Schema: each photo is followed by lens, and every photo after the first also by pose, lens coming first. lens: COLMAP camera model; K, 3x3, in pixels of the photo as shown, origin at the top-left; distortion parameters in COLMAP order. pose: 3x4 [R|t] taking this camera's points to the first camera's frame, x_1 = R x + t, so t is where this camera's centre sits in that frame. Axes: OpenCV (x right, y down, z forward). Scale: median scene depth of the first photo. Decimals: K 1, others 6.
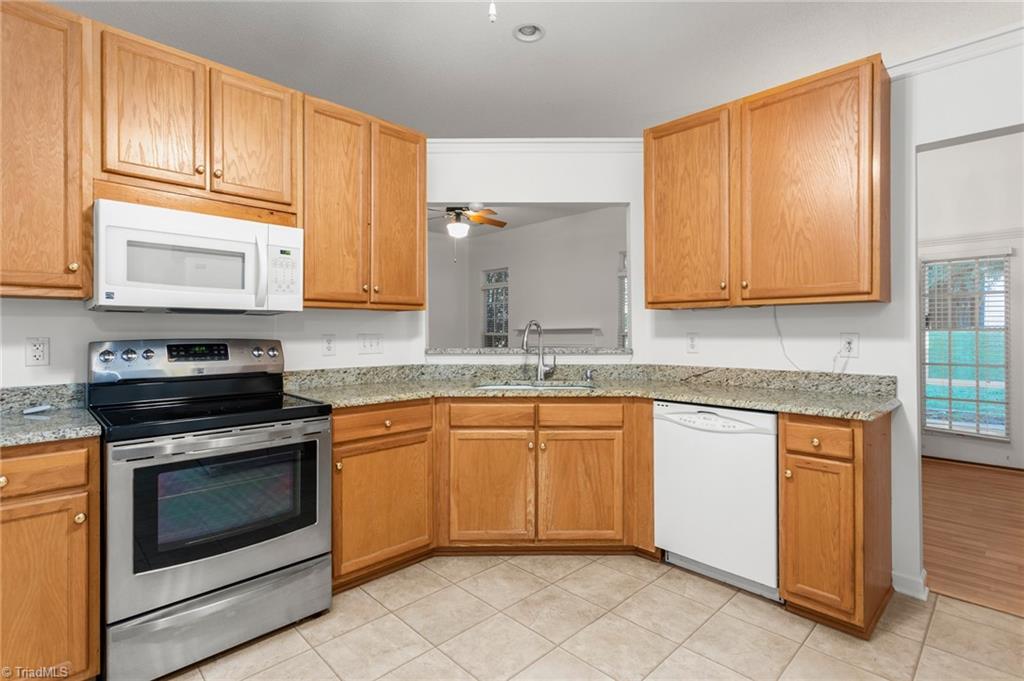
lens RADIAL K [[495.4, 0, 521.9], [0, 495.4, 334.3], [0, 0, 1]] dist [0.007374, 0.000690]
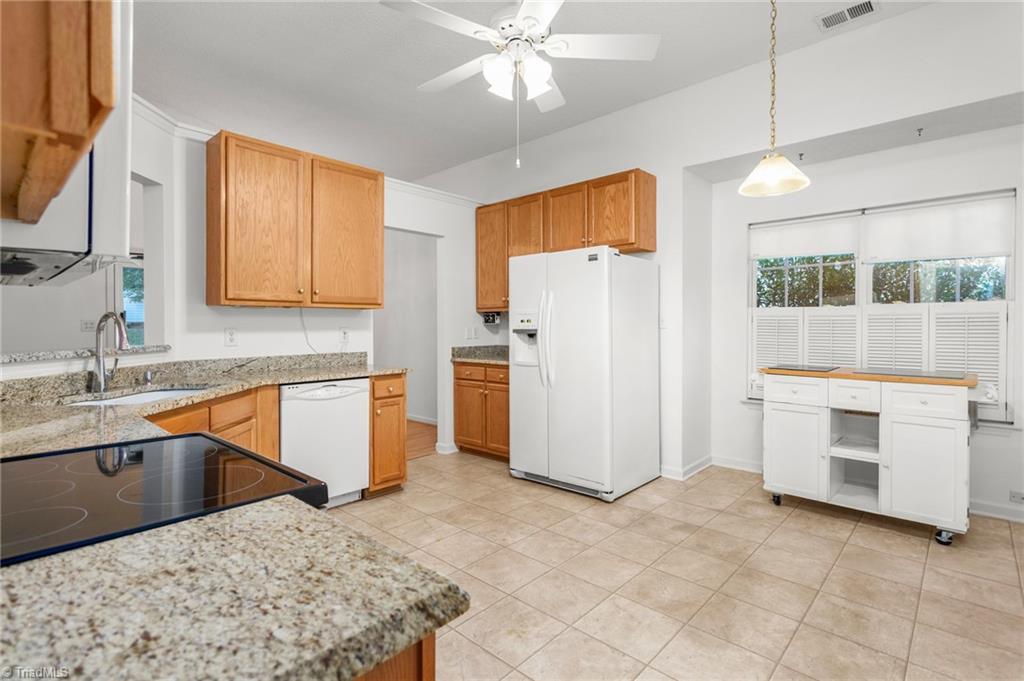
lens RADIAL K [[495.4, 0, 521.9], [0, 495.4, 334.3], [0, 0, 1]] dist [0.007374, 0.000690]
pose [[-0.047711, -0.016160, 0.998730, -0.902653], [0.009530, 0.999816, 0.016633, -0.000755], [-0.998816, 0.010312, -0.047549, 0.478040]]
